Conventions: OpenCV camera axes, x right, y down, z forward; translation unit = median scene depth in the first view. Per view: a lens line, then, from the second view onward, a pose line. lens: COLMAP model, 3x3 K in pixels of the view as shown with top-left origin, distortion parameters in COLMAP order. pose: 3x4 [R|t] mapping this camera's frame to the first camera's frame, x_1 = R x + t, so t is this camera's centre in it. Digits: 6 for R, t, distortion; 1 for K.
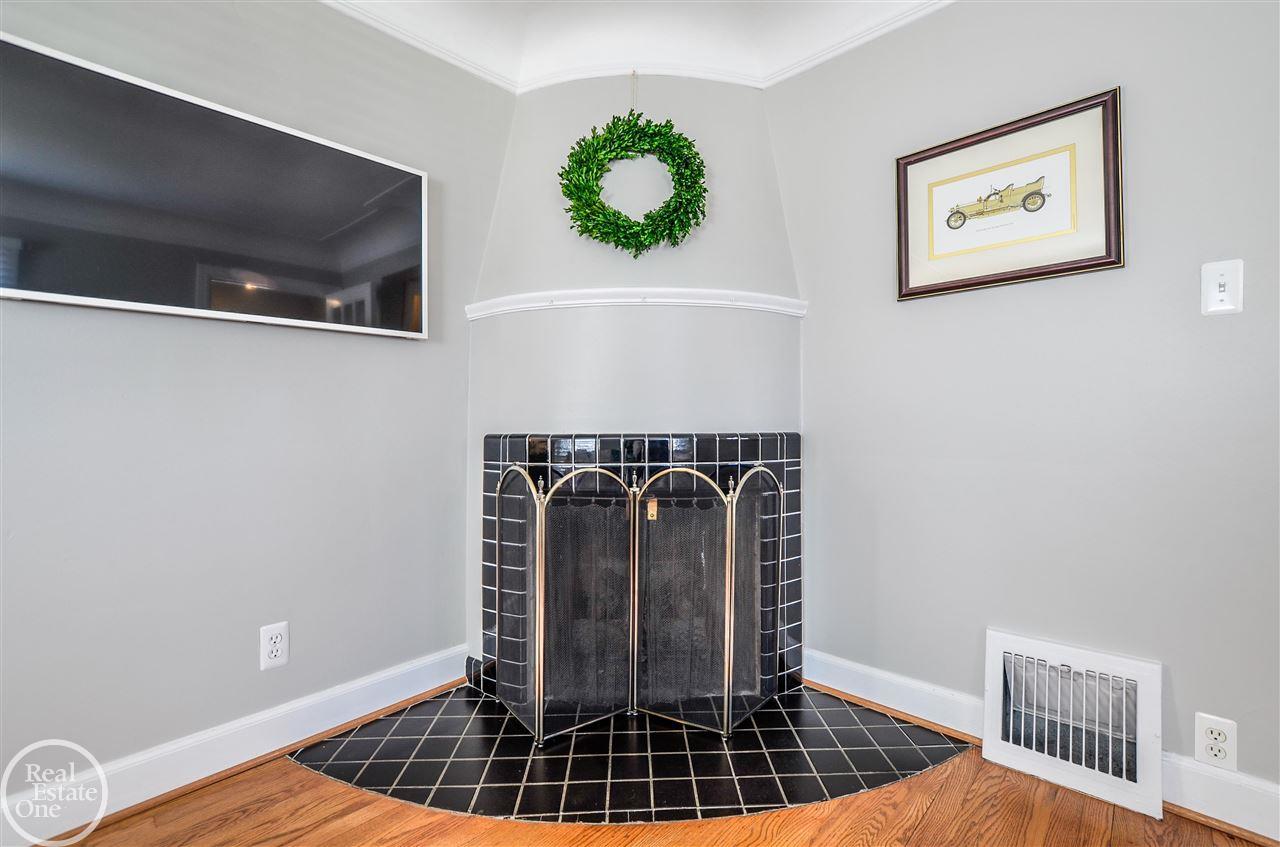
lens RADIAL K [[557.4, 0, 656.0], [0, 557.4, 421.4], [0, 0, 1]] dist [-0.021593, 0.007449]
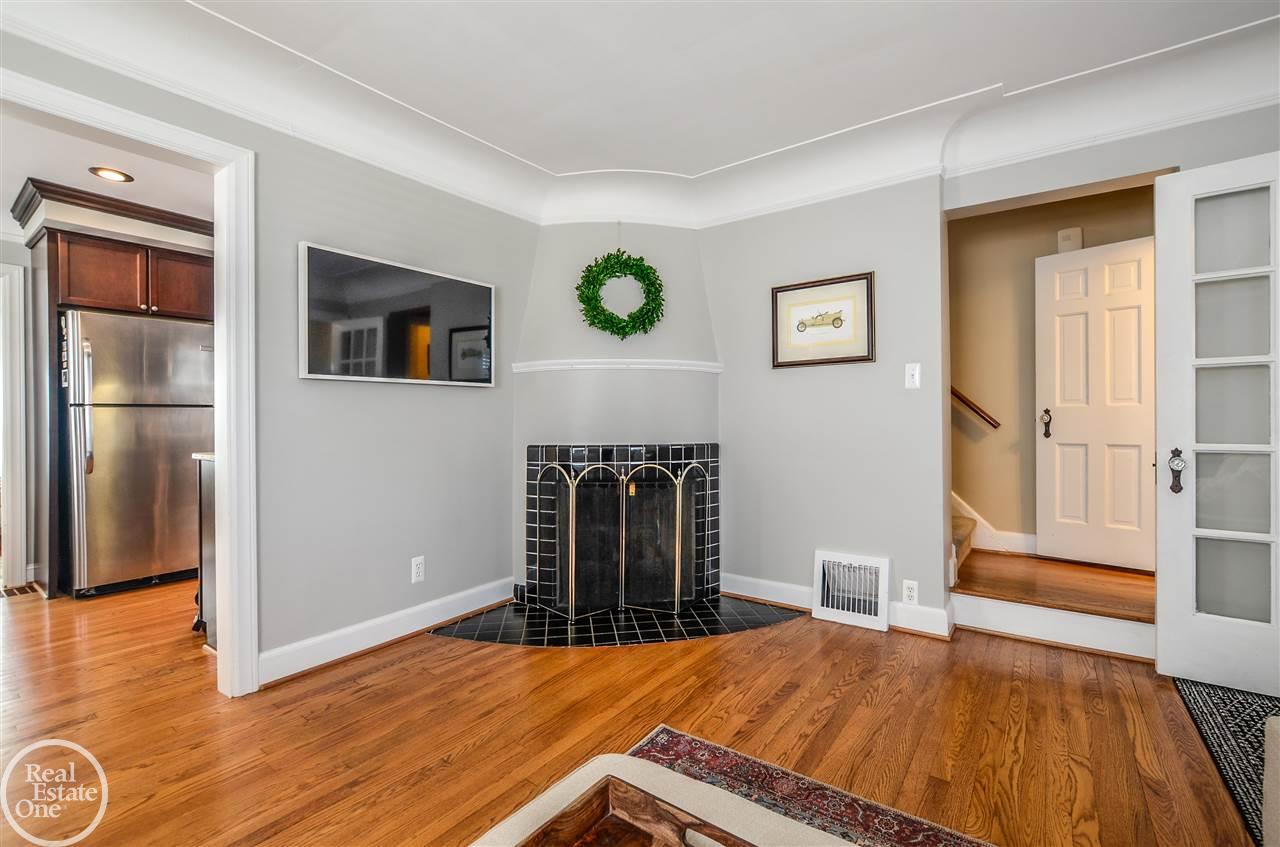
lens RADIAL K [[557.4, 0, 656.0], [0, 557.4, 421.4], [0, 0, 1]] dist [-0.021593, 0.007449]
pose [[0.992939, 0.000338, 0.118622, -0.134792], [-0.000486, 0.999999, 0.001213, -0.050014], [-0.118621, -0.001262, 0.992939, -0.683822]]
